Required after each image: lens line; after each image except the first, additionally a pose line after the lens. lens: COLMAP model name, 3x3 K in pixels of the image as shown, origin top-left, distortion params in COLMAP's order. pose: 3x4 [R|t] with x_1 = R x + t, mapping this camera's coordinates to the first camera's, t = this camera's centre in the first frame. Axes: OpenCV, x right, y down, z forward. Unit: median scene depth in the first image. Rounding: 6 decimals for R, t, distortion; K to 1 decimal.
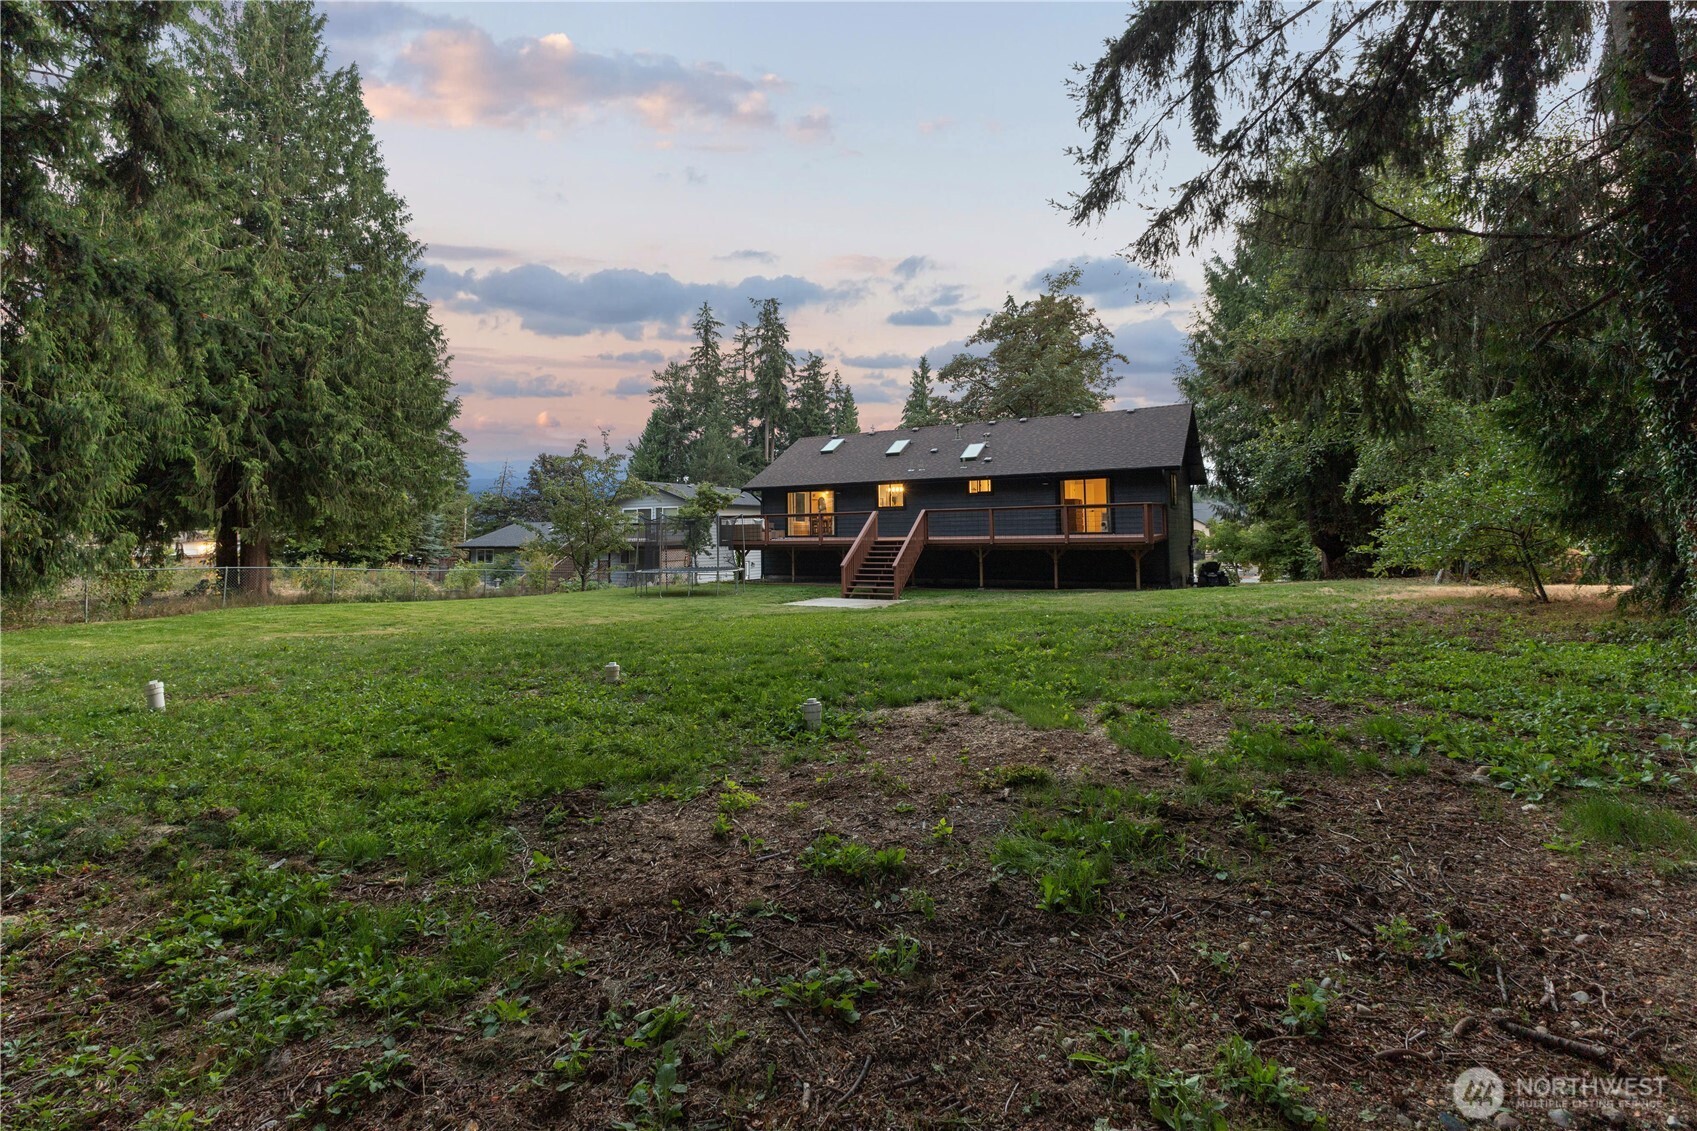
lens RADIAL K [[709.1, 0, 849.5], [0, 709.1, 563.6], [0, 0, 1]] dist [-0.000357, 0.000026]
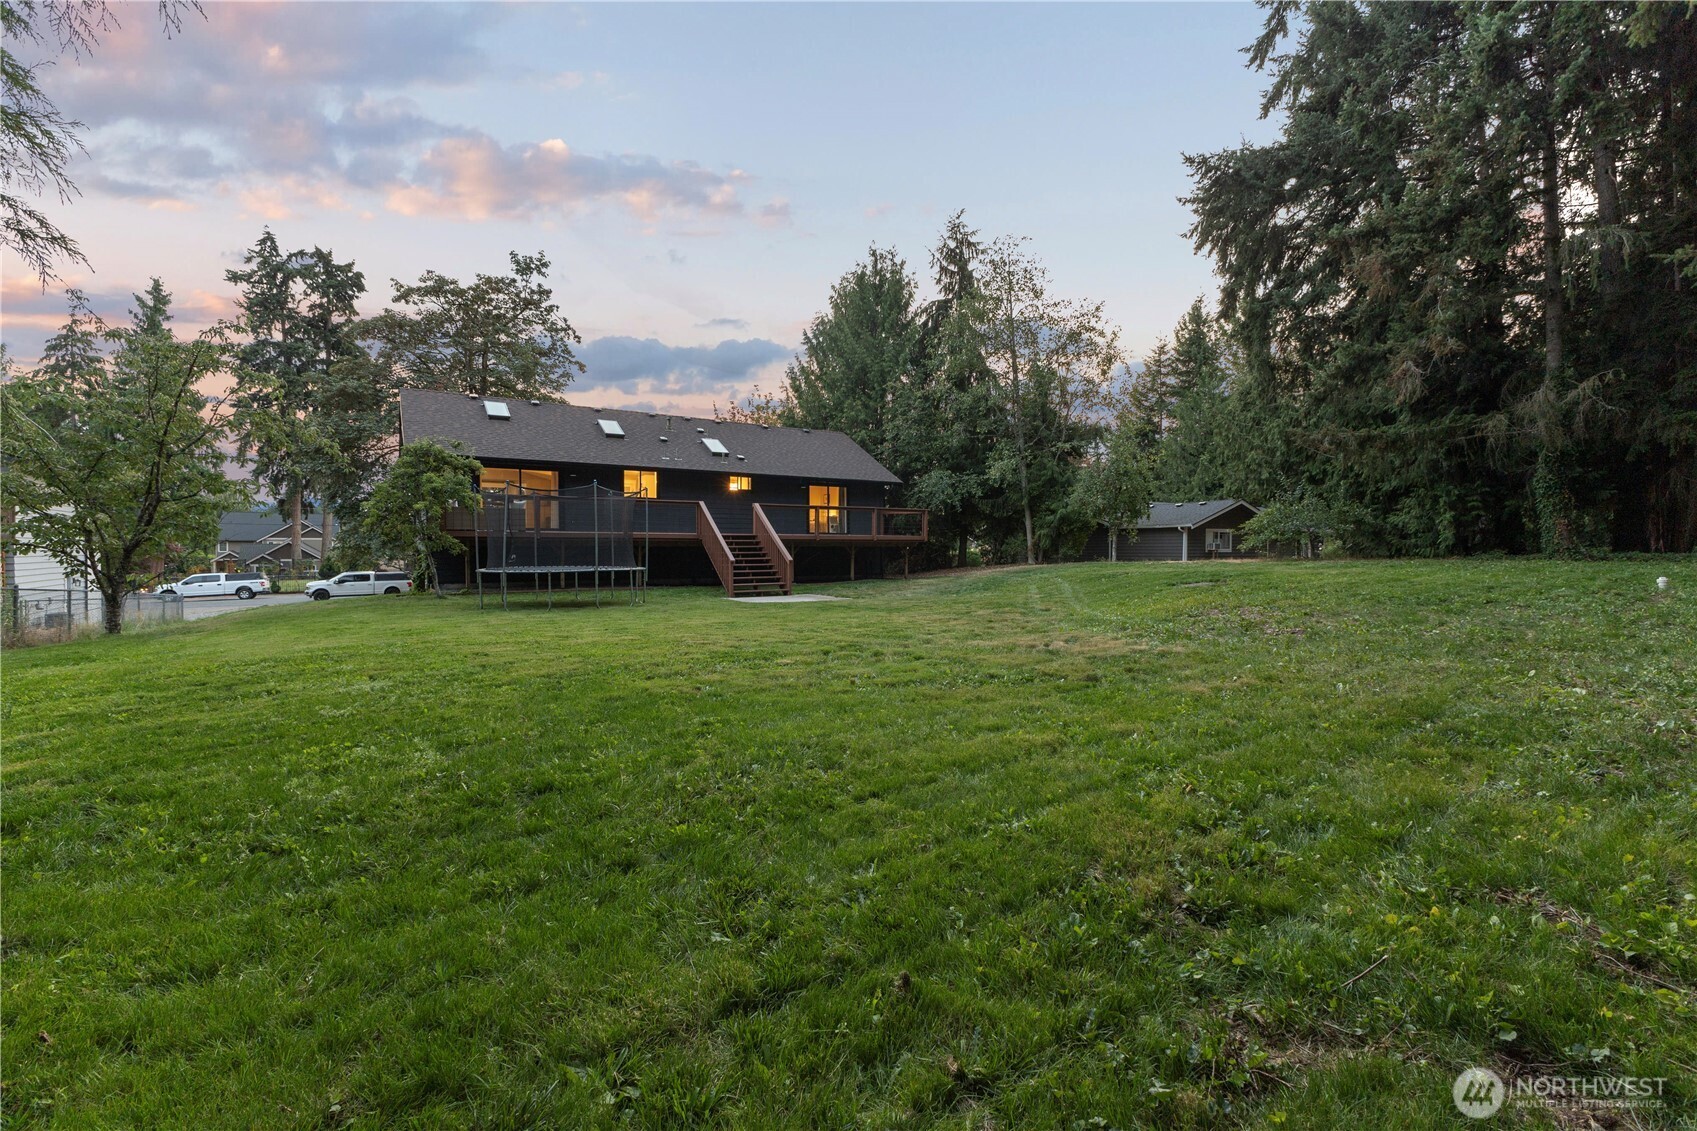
lens RADIAL K [[709.1, 0, 849.5], [0, 709.1, 562.3], [0, 0, 1]] dist [-0.000357, 0.000026]
pose [[0.554350, -0.007845, 0.832247, -0.588727], [0.002384, 0.999966, 0.007838, -0.003204], [-0.832280, -0.002361, 0.554350, 0.306855]]
